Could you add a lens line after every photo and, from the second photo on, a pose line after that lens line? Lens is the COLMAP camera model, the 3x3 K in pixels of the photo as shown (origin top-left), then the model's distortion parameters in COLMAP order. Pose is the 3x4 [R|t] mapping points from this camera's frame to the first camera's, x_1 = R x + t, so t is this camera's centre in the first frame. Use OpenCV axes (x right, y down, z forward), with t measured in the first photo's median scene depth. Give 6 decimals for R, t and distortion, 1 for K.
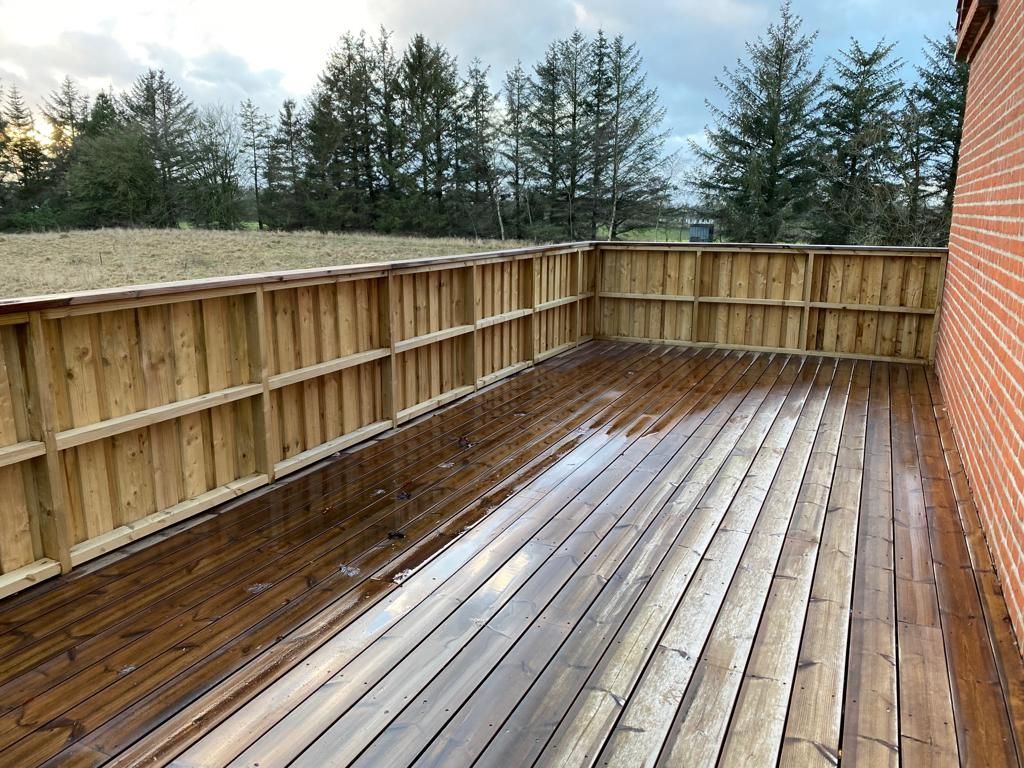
lens RADIAL K [[773.0, 0, 512.0], [0, 773.0, 384.0], [0, 0, 1]] dist [0.068211, -0.107881]
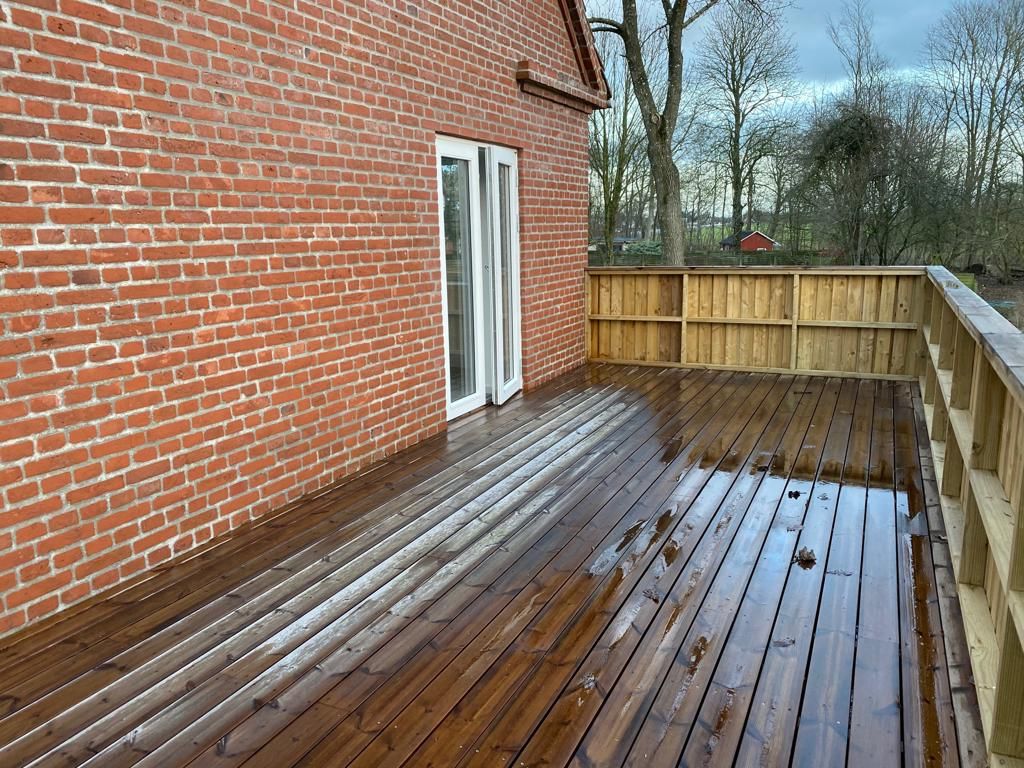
lens RADIAL K [[773.0, 0, 512.0], [0, 773.0, 384.0], [0, 0, 1]] dist [0.068211, -0.107881]
pose [[-0.999862, 0.016068, 0.004214, 0.271566], [0.016385, 0.912248, 0.409311, -0.476914], [0.002732, 0.409323, -0.912385, 2.029065]]
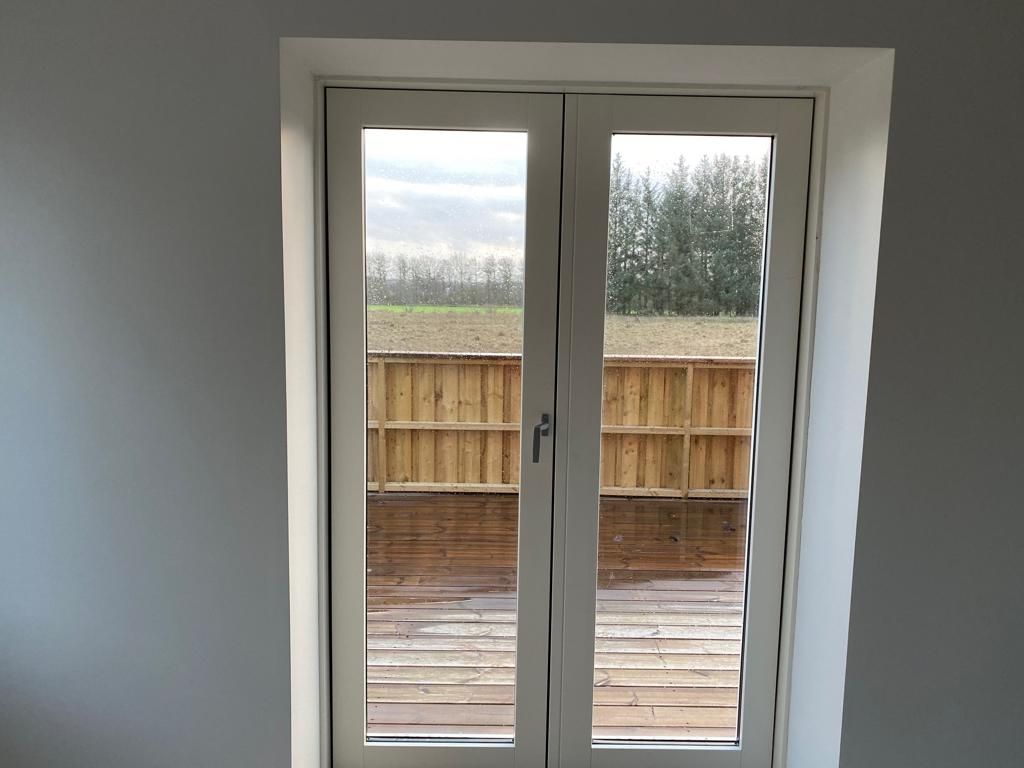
lens RADIAL K [[773.0, 0, 512.0], [0, 773.0, 384.0], [0, 0, 1]] dist [0.068211, -0.107881]
pose [[0.433257, 0.117308, -0.893604, 0.903132], [-0.212885, 0.976757, 0.025008, -0.053550], [0.875767, 0.179400, 0.448159, 0.032907]]
